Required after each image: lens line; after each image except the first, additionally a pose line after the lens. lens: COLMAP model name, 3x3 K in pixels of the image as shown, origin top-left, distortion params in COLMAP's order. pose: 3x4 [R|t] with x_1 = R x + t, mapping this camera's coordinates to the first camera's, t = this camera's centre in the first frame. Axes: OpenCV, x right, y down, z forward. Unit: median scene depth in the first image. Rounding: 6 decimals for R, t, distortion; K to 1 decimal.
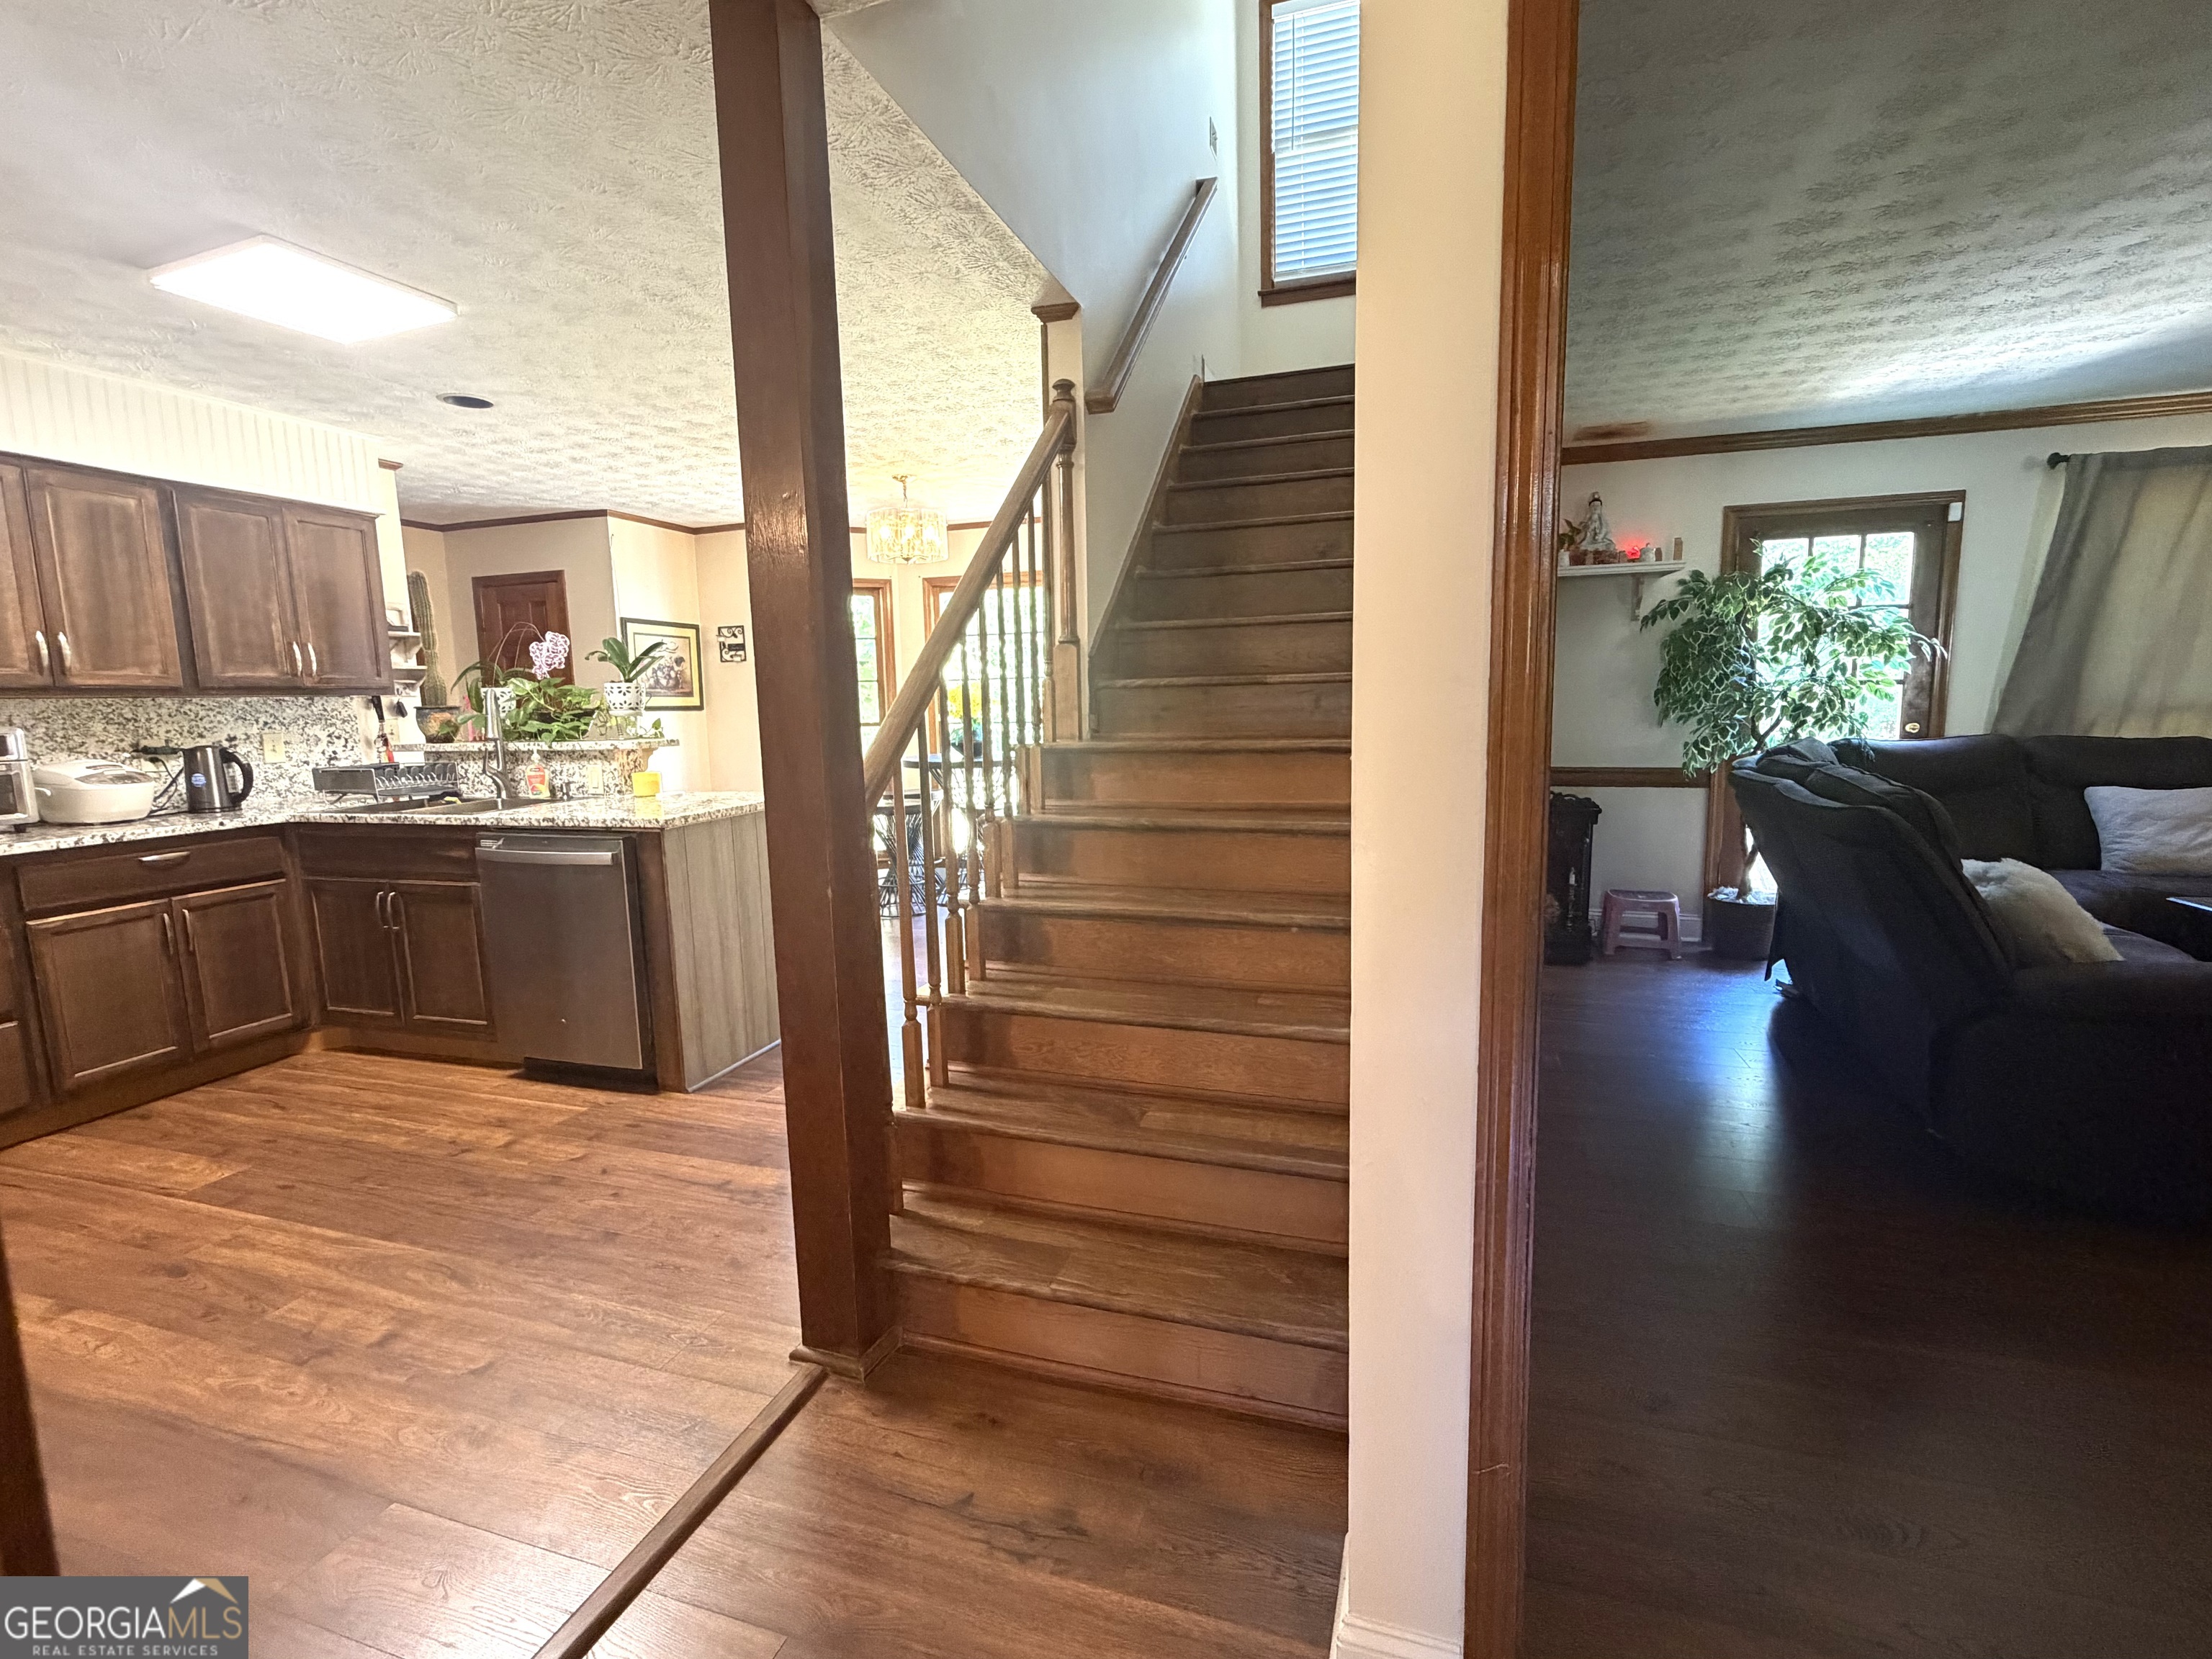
lens RADIAL K [[989.6, 0, 1109.7], [0, 989.6, 834.1], [0, 0, 1]] dist [-0.000287, -0.000771]
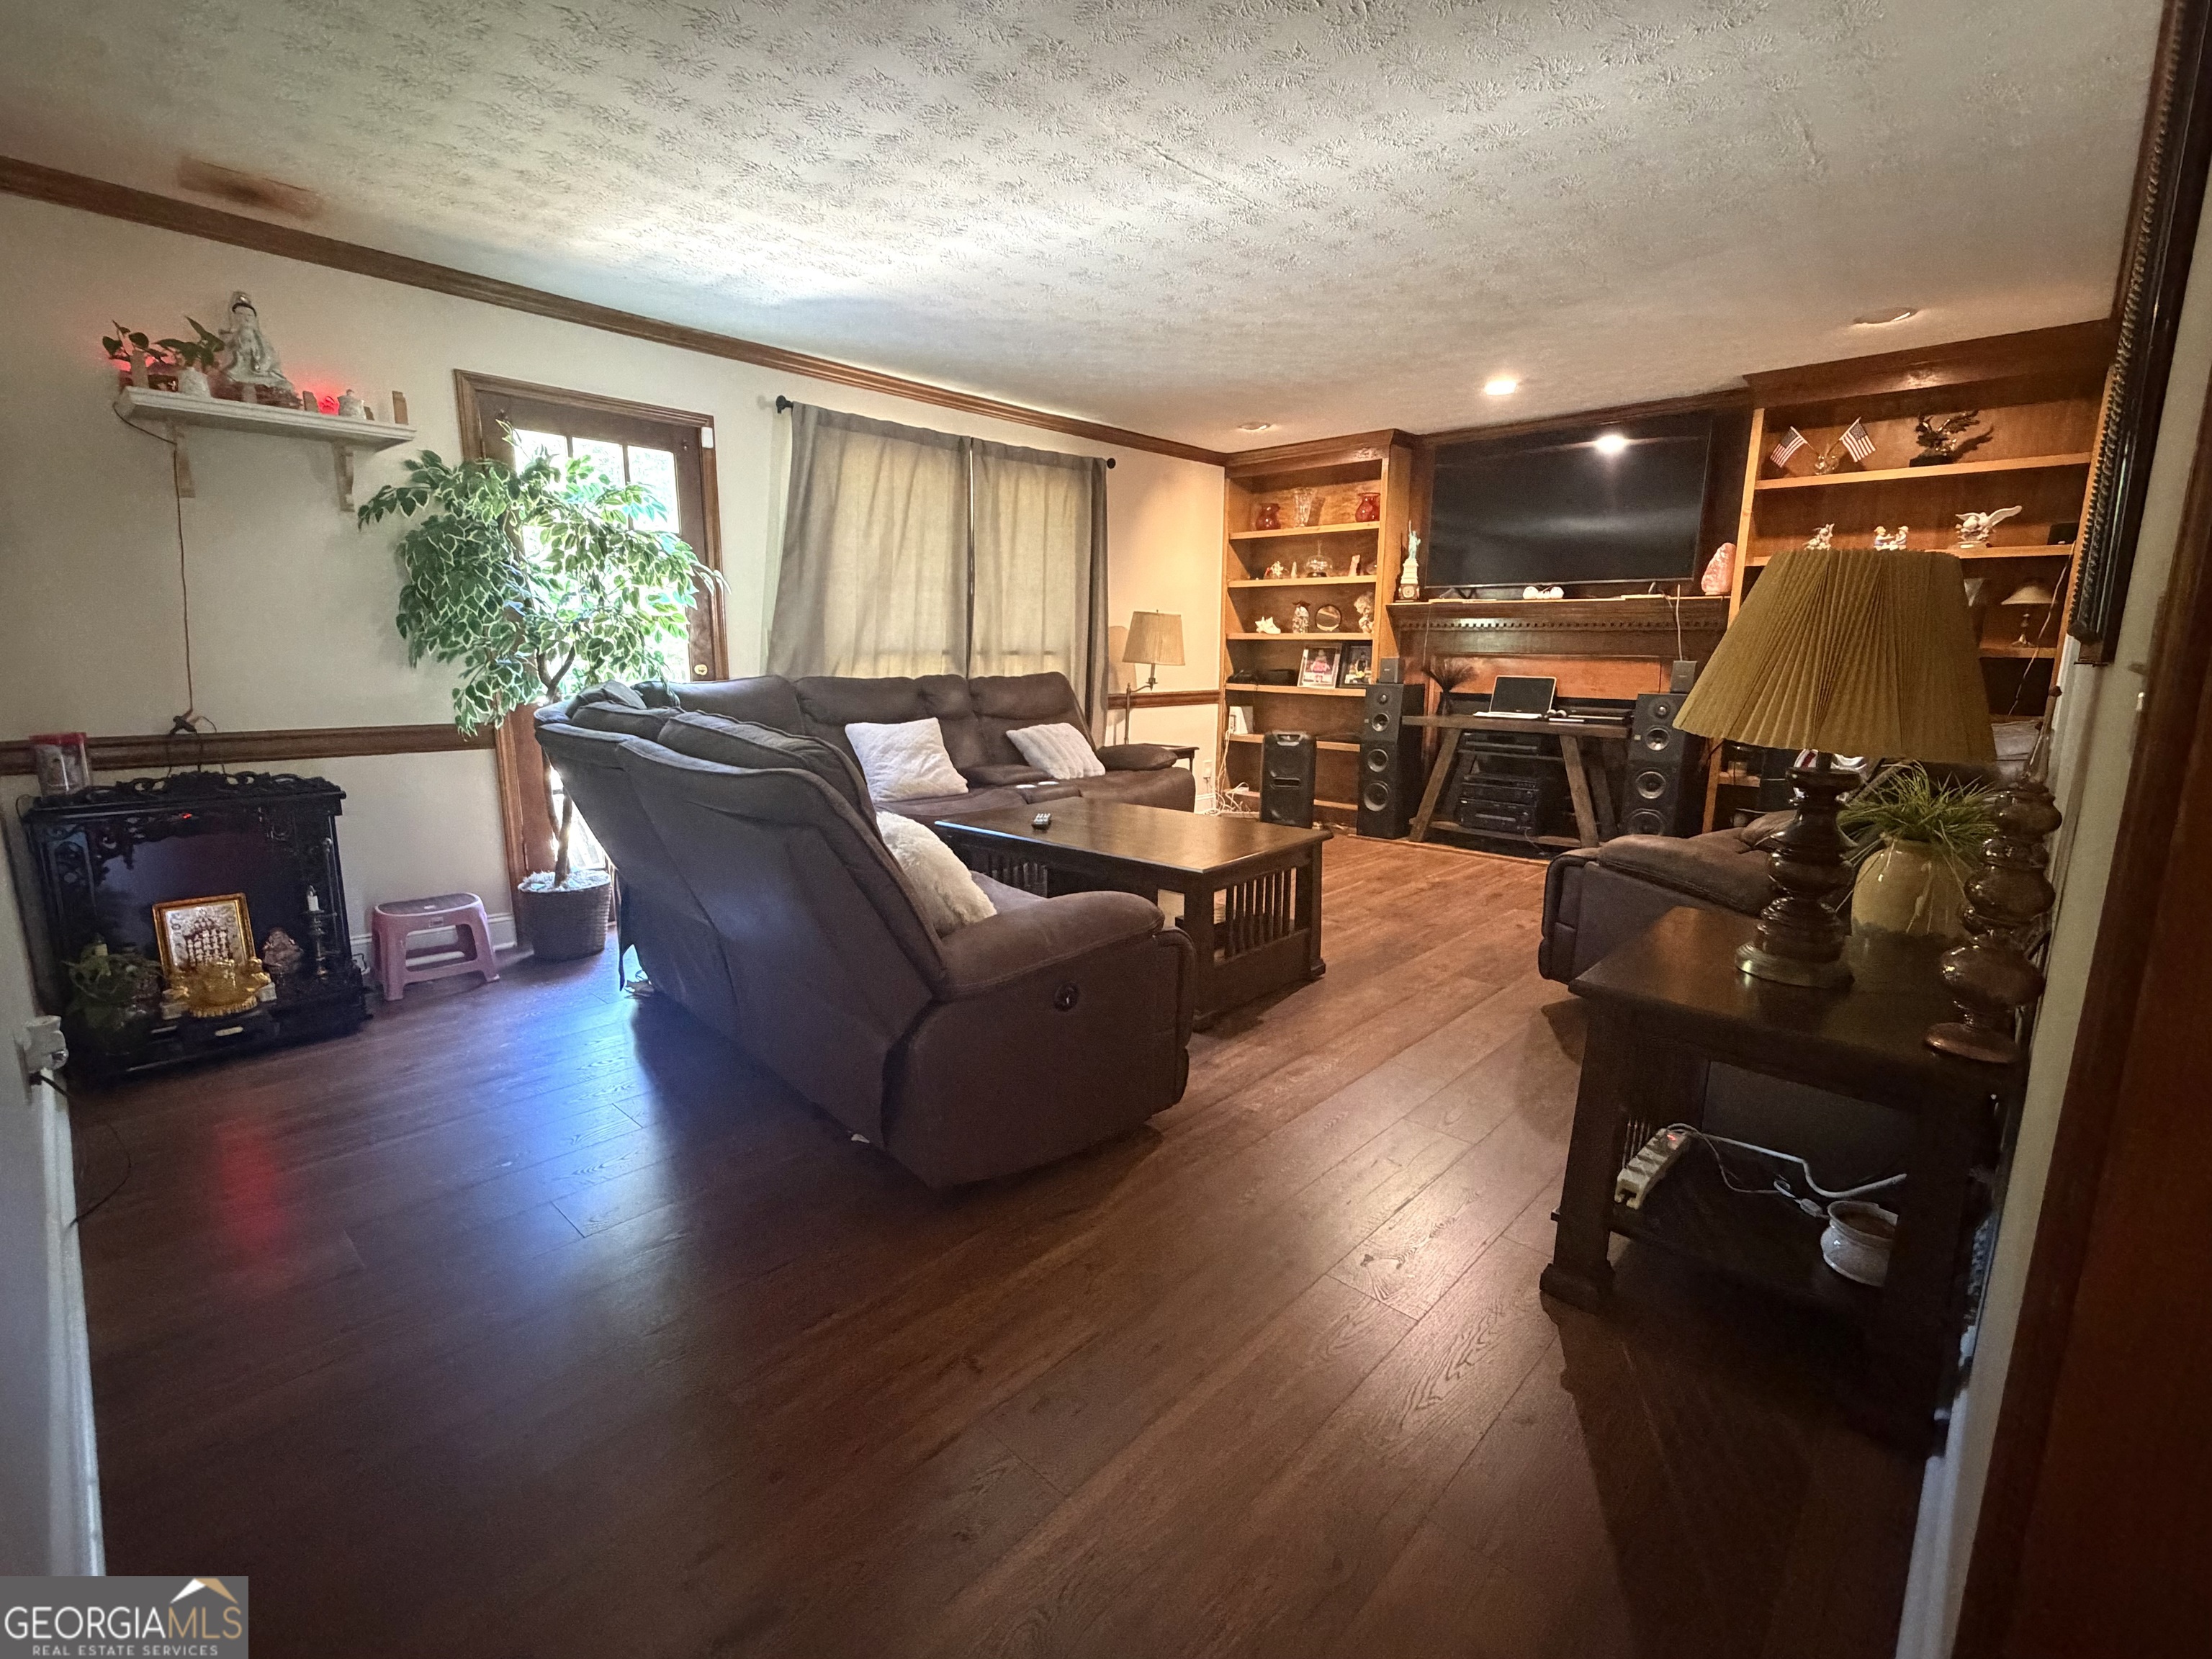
lens RADIAL K [[989.6, 0, 1108.7], [0, 989.6, 828.4], [0, 0, 1]] dist [-0.000287, -0.000771]
pose [[0.423940, -0.141299, 0.894600, 0.122954], [0.102227, 0.988908, 0.107750, -0.021434], [-0.899902, 0.045772, 0.433683, 0.264329]]
